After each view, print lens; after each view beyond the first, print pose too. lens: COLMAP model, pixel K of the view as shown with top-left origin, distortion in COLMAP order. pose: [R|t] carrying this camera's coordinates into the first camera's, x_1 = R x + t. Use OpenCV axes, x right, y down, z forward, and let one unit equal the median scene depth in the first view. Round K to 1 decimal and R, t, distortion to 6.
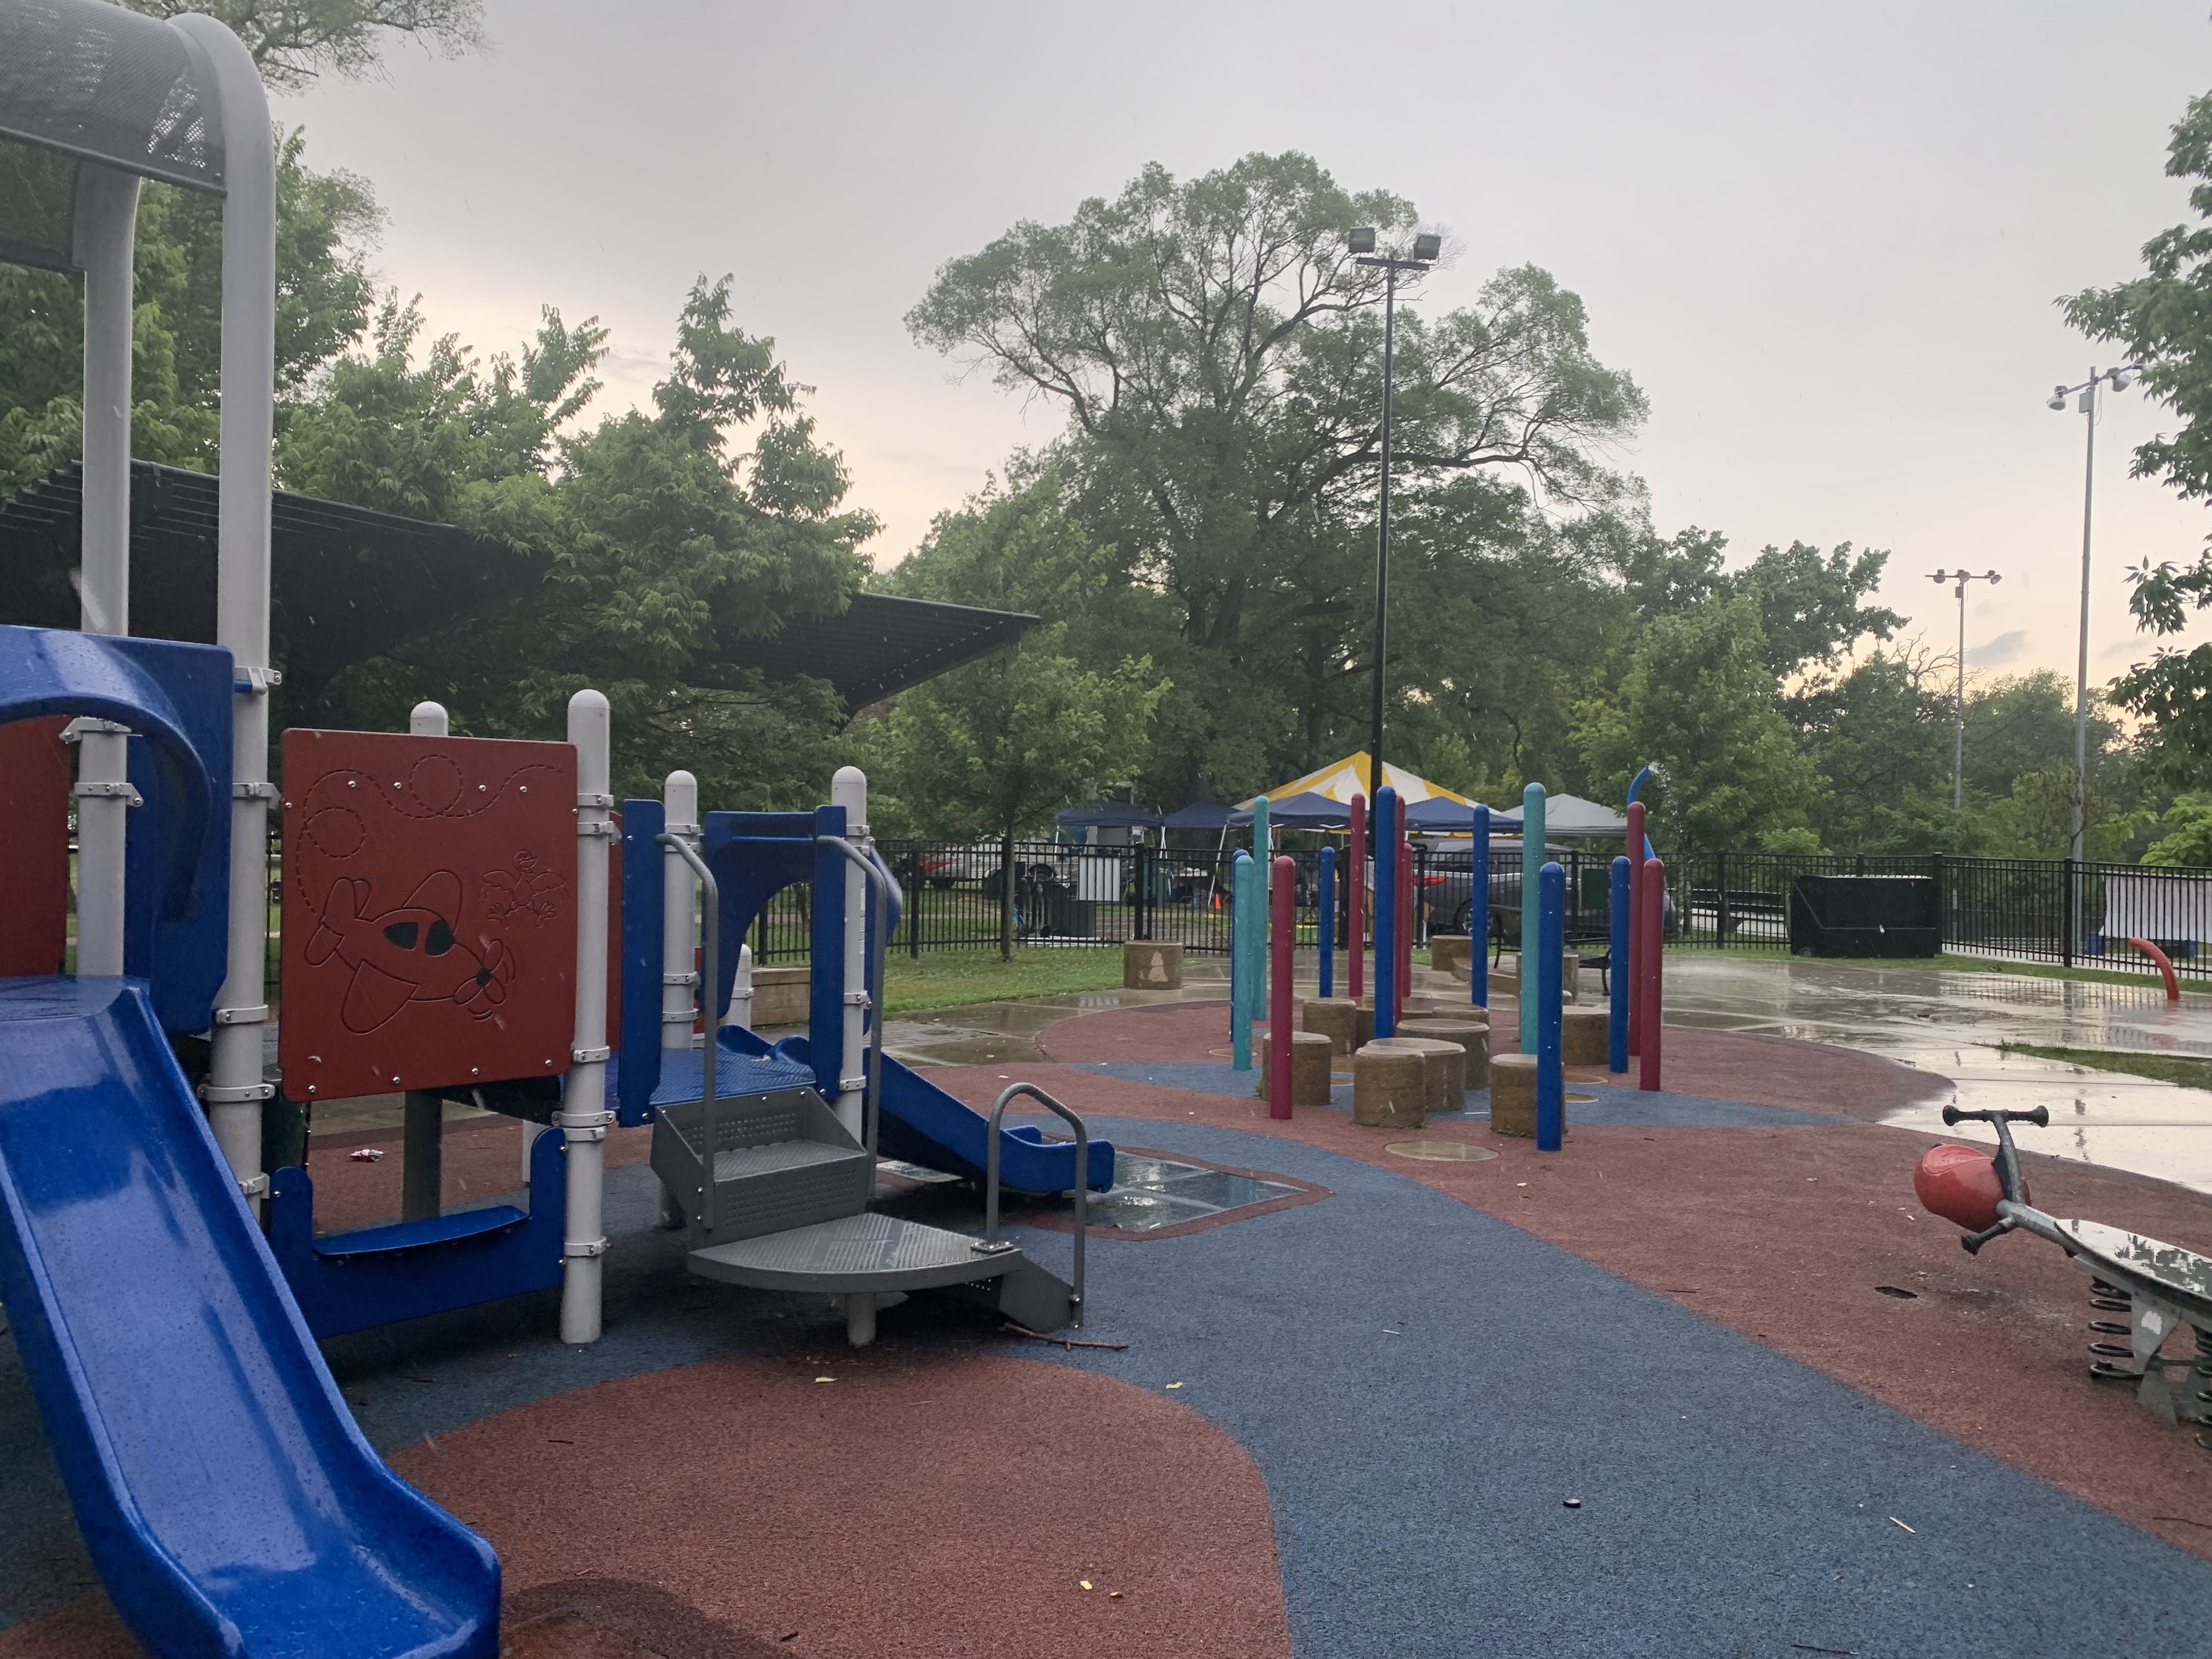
lens RADIAL K [[1682.3, 0, 1106.0], [0, 1682.3, 829.5], [0, 0, 1]] dist [0.077777, -0.107374]
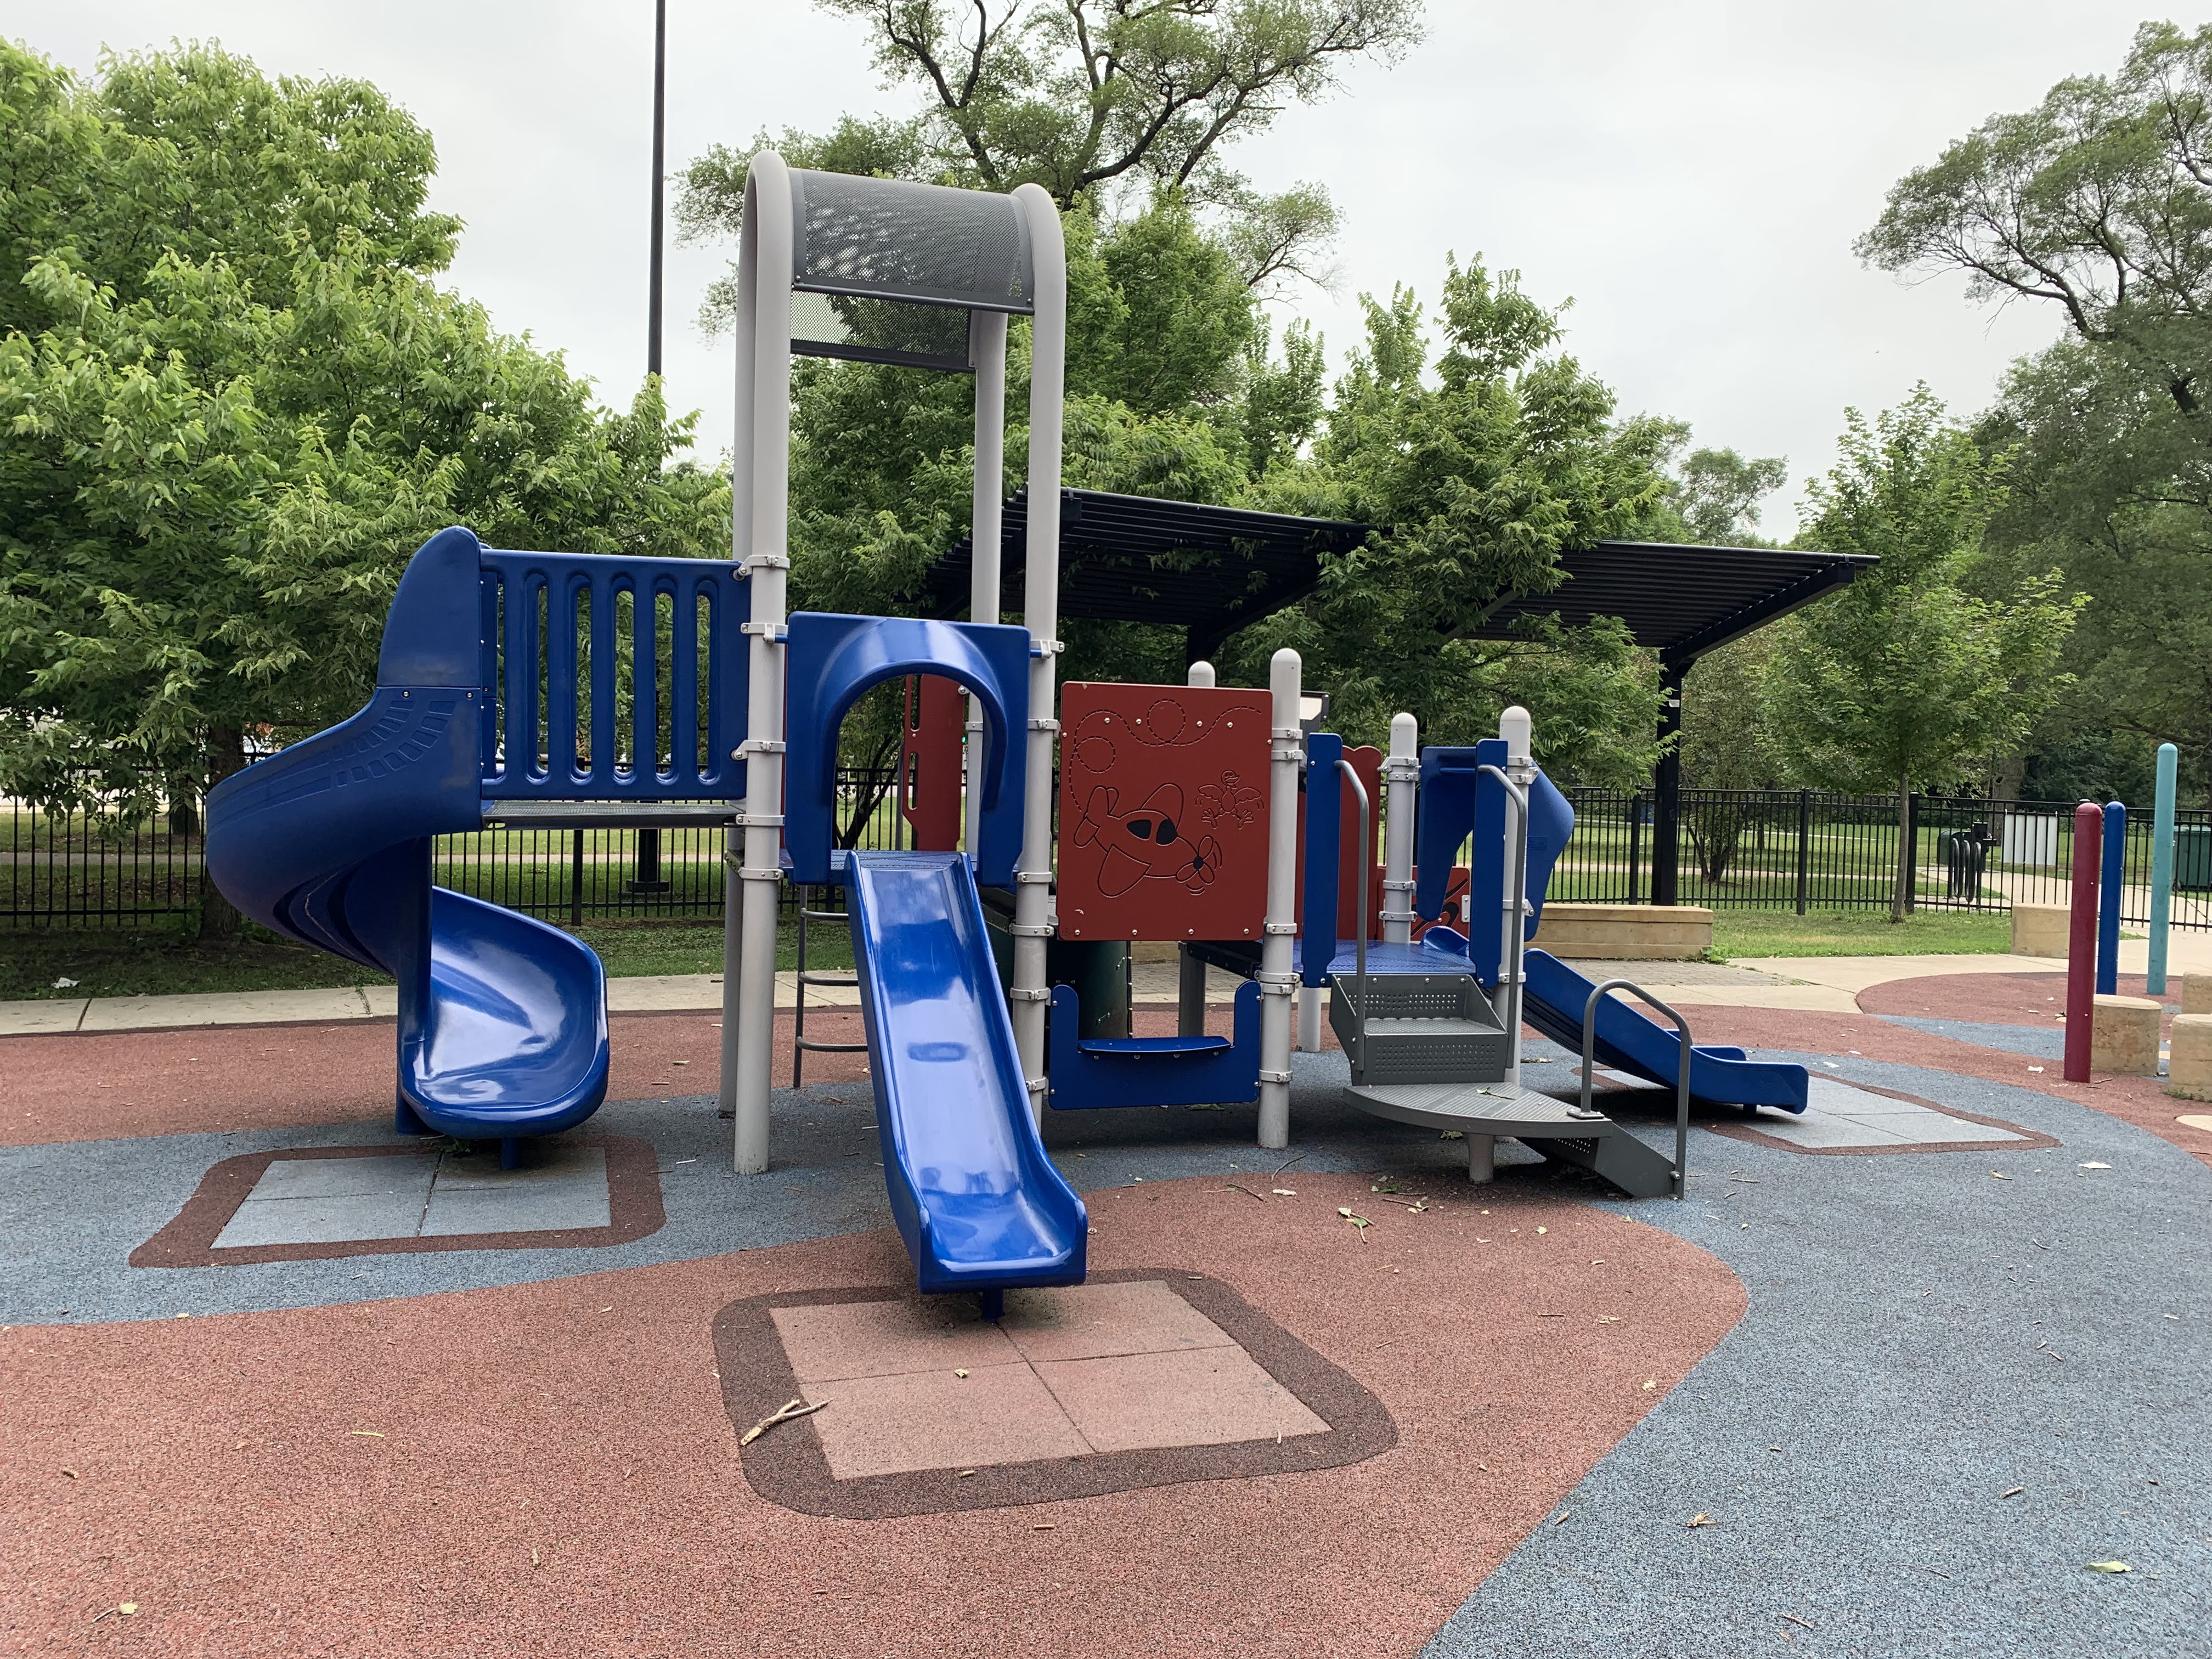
lens RADIAL K [[1686.8, 0, 1098.2], [0, 1686.8, 823.0], [0, 0, 1]] dist [0.024327, -0.021848]
pose [[0.844862, 0.026223, -0.534342, 0.045598], [-0.015128, 0.999570, 0.025135, 0.003595], [0.534771, -0.013152, 0.844895, -0.028063]]
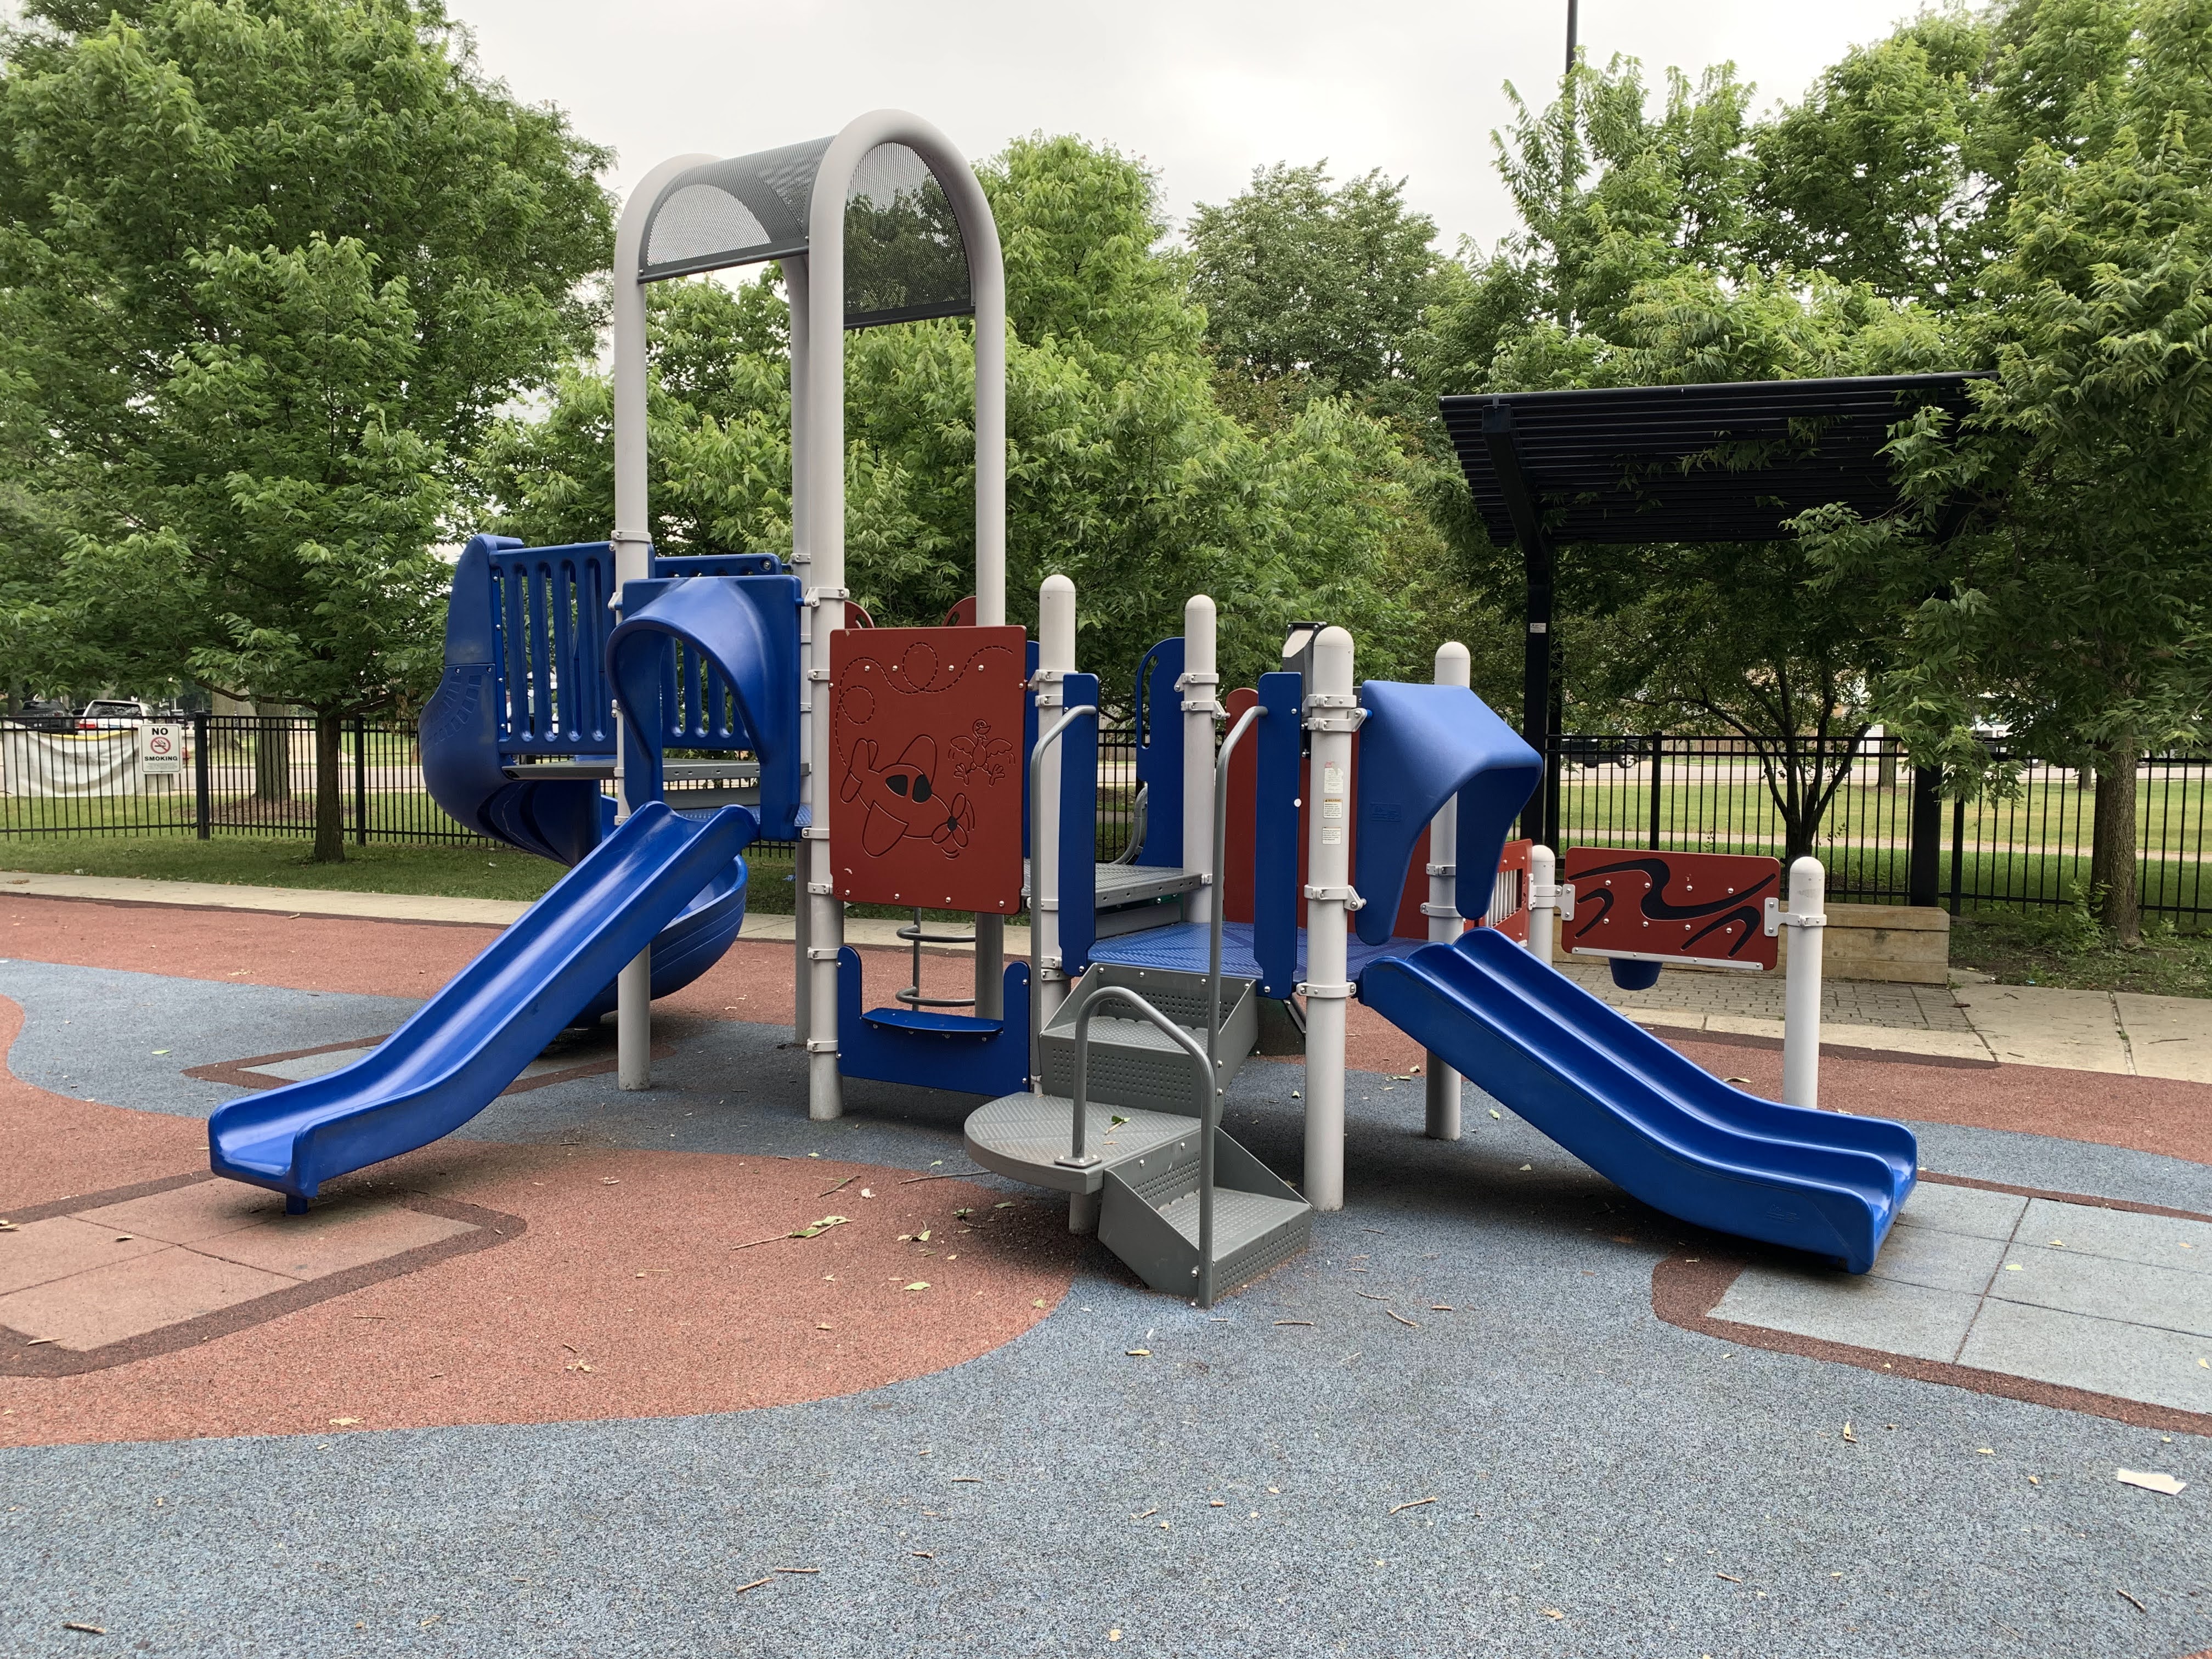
lens RADIAL K [[1689.7, 0, 1110.4], [0, 1689.7, 819.8], [0, 0, 1]] dist [-0.000646, -0.000199]
pose [[0.165666, 0.044546, -0.985175, 0.136094], [-0.005138, 0.999005, 0.044308, 0.004850], [0.986169, -0.002279, 0.165730, 0.149061]]
